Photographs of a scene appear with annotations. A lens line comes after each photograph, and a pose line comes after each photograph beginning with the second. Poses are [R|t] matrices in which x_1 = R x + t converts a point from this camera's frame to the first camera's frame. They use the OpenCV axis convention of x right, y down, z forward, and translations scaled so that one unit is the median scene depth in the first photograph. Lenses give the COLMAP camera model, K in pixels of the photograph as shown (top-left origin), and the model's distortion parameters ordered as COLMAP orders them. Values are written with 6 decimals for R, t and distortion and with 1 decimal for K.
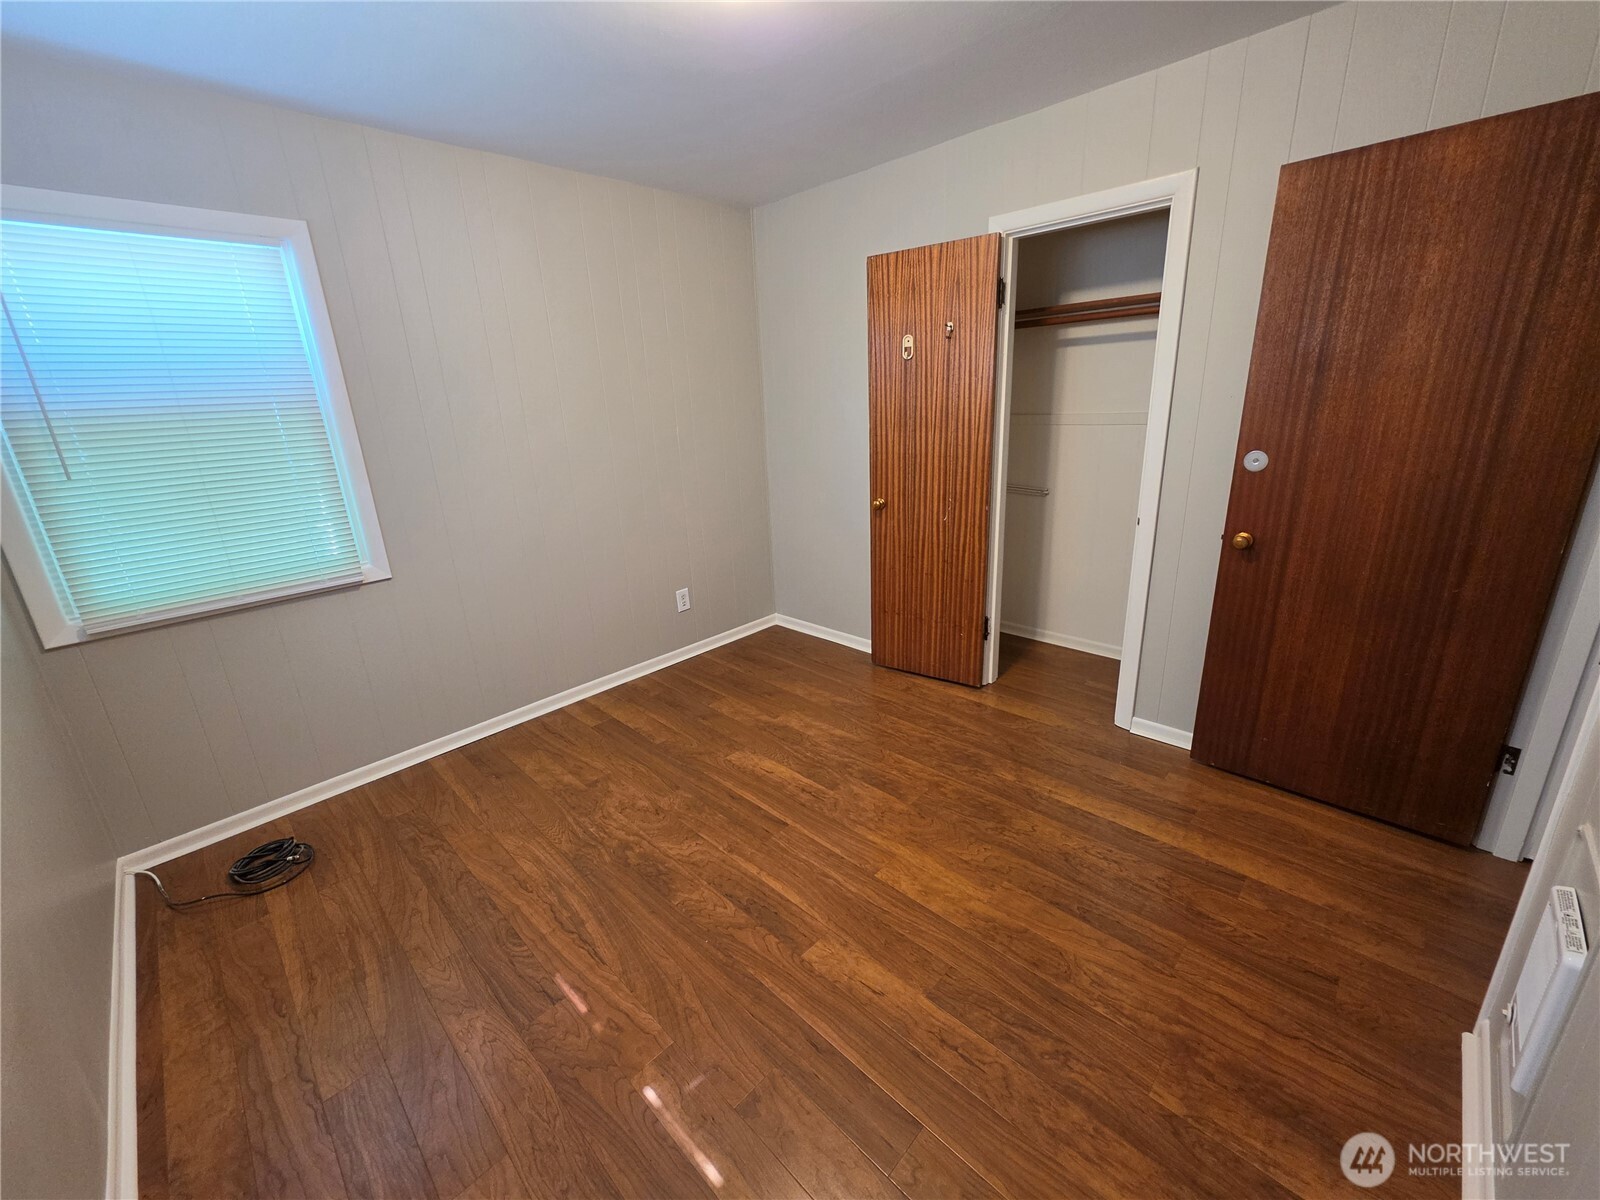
lens RADIAL K [[636.8, 0, 792.7], [0, 636.8, 592.3], [0, 0, 1]] dist [0.000108, 0.000656]
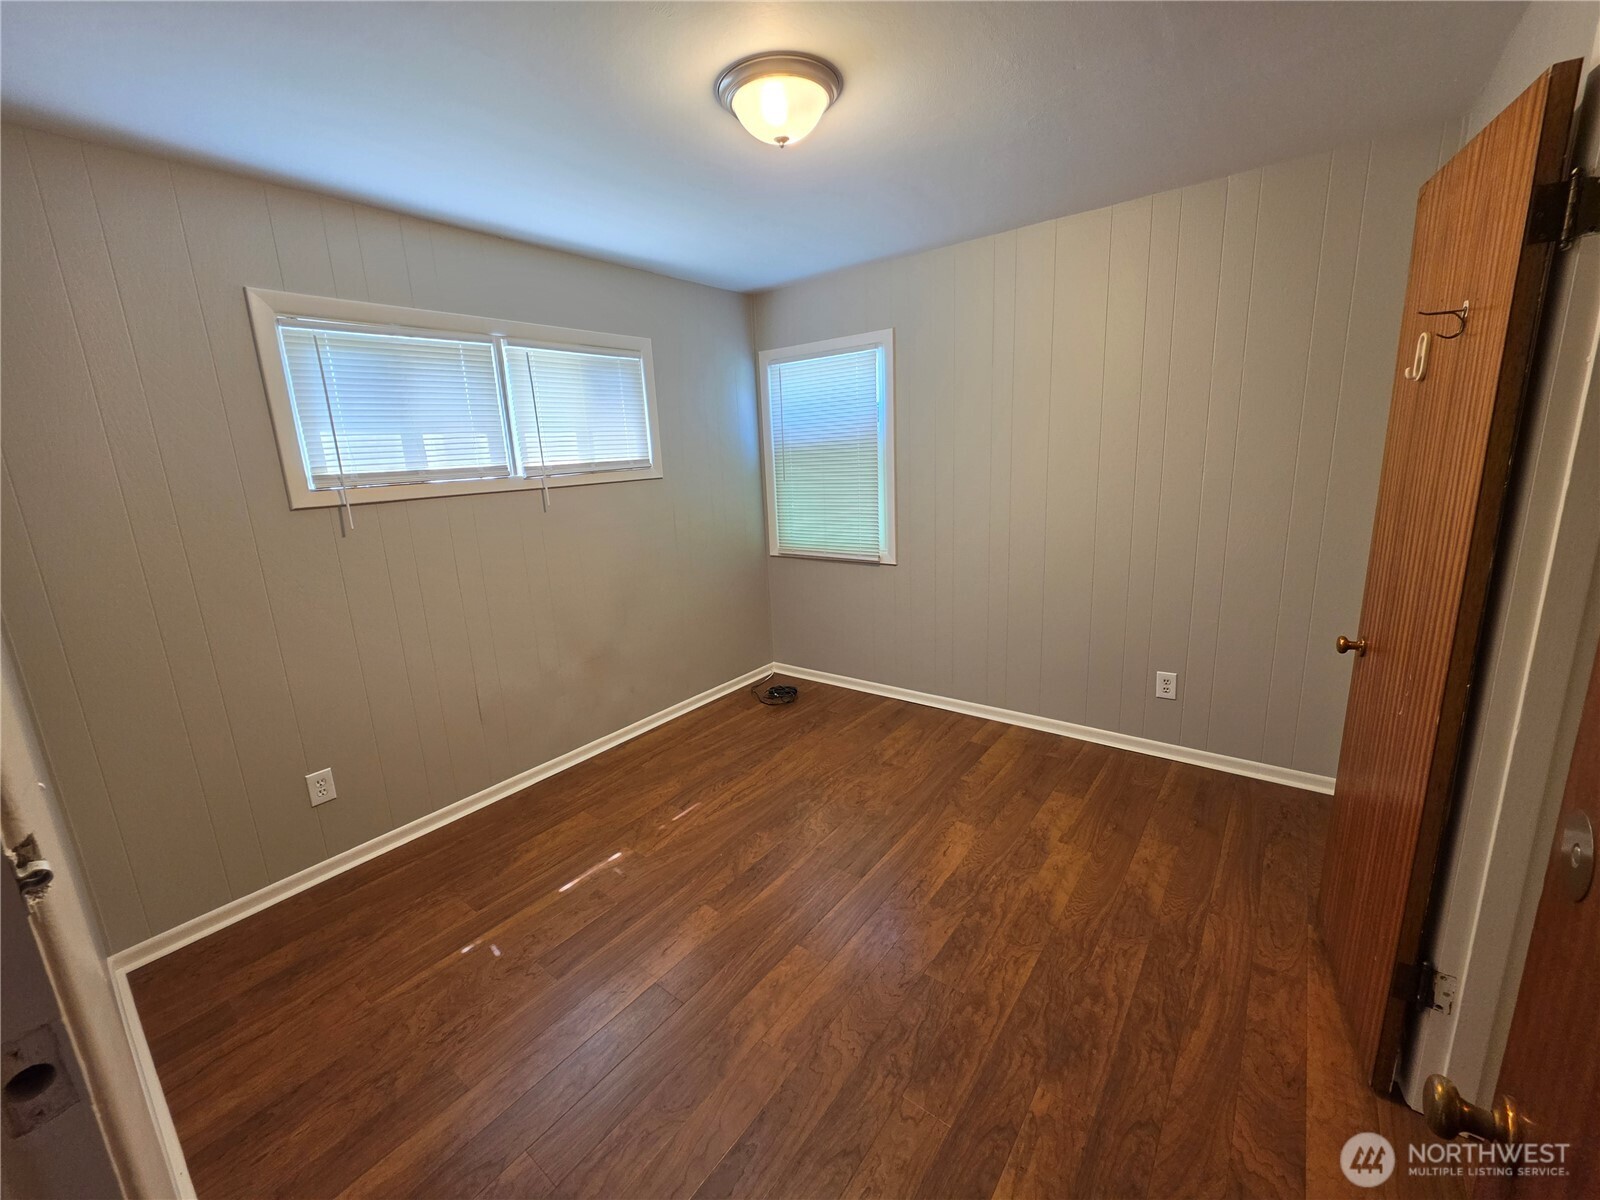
lens RADIAL K [[636.8, 0, 792.7], [0, 636.8, 592.3], [0, 0, 1]] dist [0.000108, 0.000656]
pose [[0.117351, 0.256222, -0.959468, 0.787136], [-0.251979, 0.942208, 0.220794, -0.240864], [0.960591, 0.215855, 0.175132, 0.592134]]
